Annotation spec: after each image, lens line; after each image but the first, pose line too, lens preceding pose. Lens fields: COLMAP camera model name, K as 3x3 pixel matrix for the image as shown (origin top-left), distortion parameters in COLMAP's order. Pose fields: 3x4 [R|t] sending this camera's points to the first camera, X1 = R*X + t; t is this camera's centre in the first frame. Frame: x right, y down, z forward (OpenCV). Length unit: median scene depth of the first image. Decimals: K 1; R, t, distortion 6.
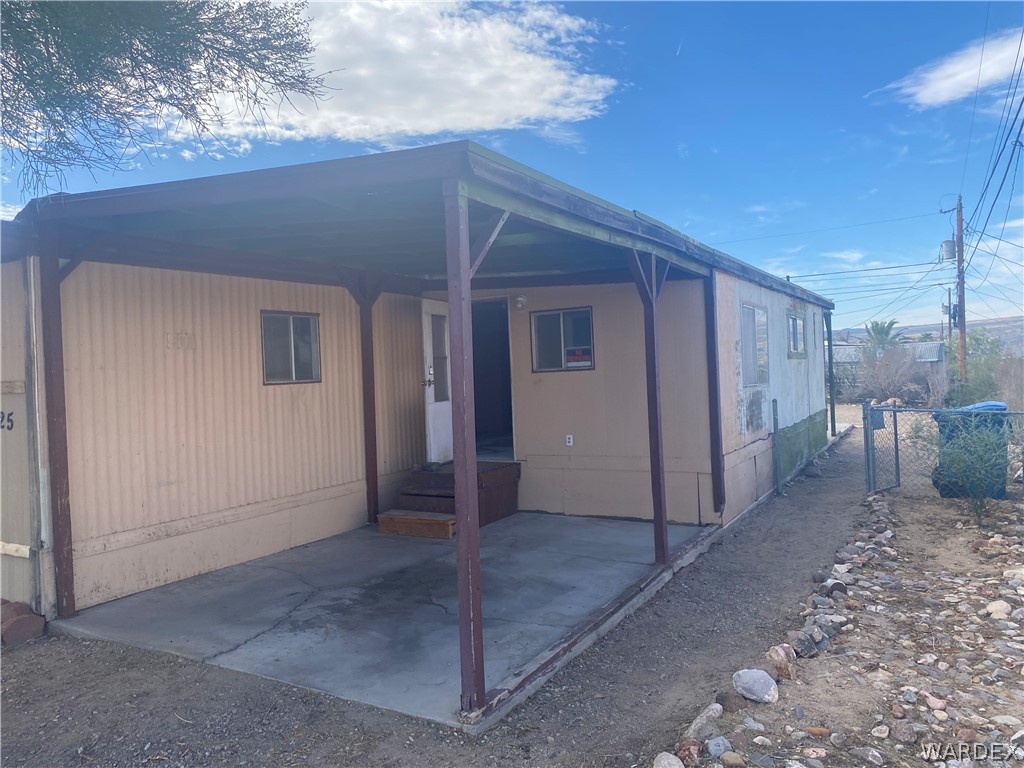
lens RADIAL K [[751.8, 0, 512.0], [0, 751.8, 384.0], [0, 0, 1]] dist [0.036890, -0.054892]
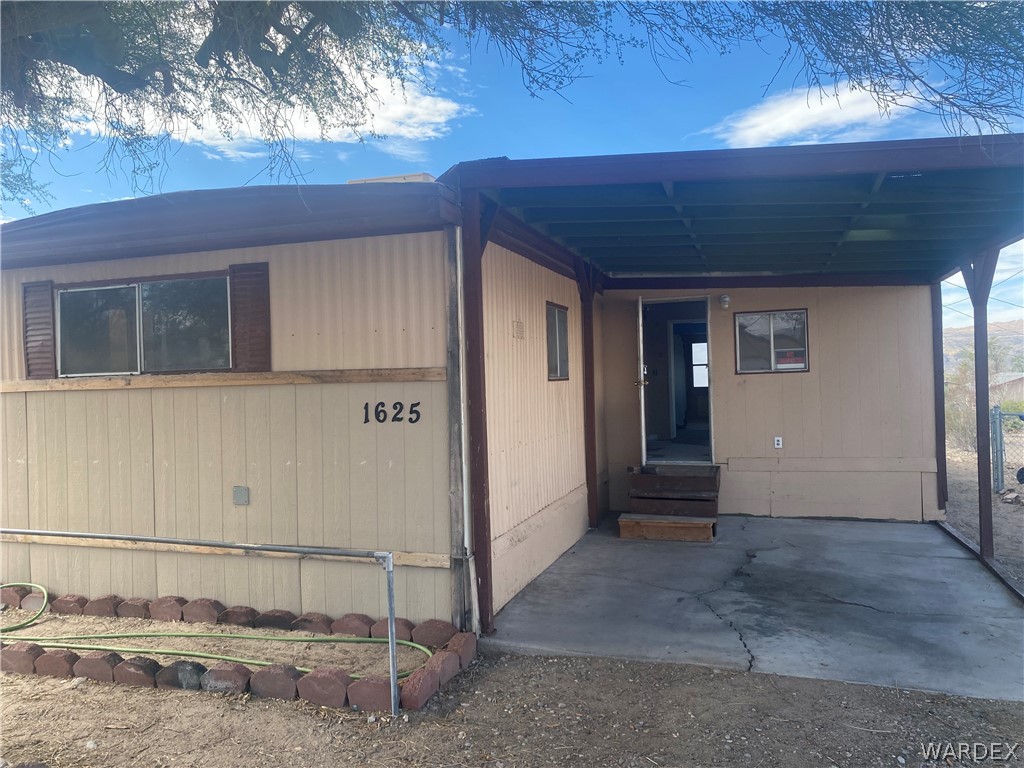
lens RADIAL K [[758.7, 0, 512.0], [0, 758.7, 384.0], [0, 0, 1]] dist [0.009882, 0.002764]
pose [[0.981647, 0.012313, 0.190308, -0.518311], [-0.008645, 0.999761, -0.020088, 0.023472], [-0.190510, 0.018075, 0.981519, 0.083009]]
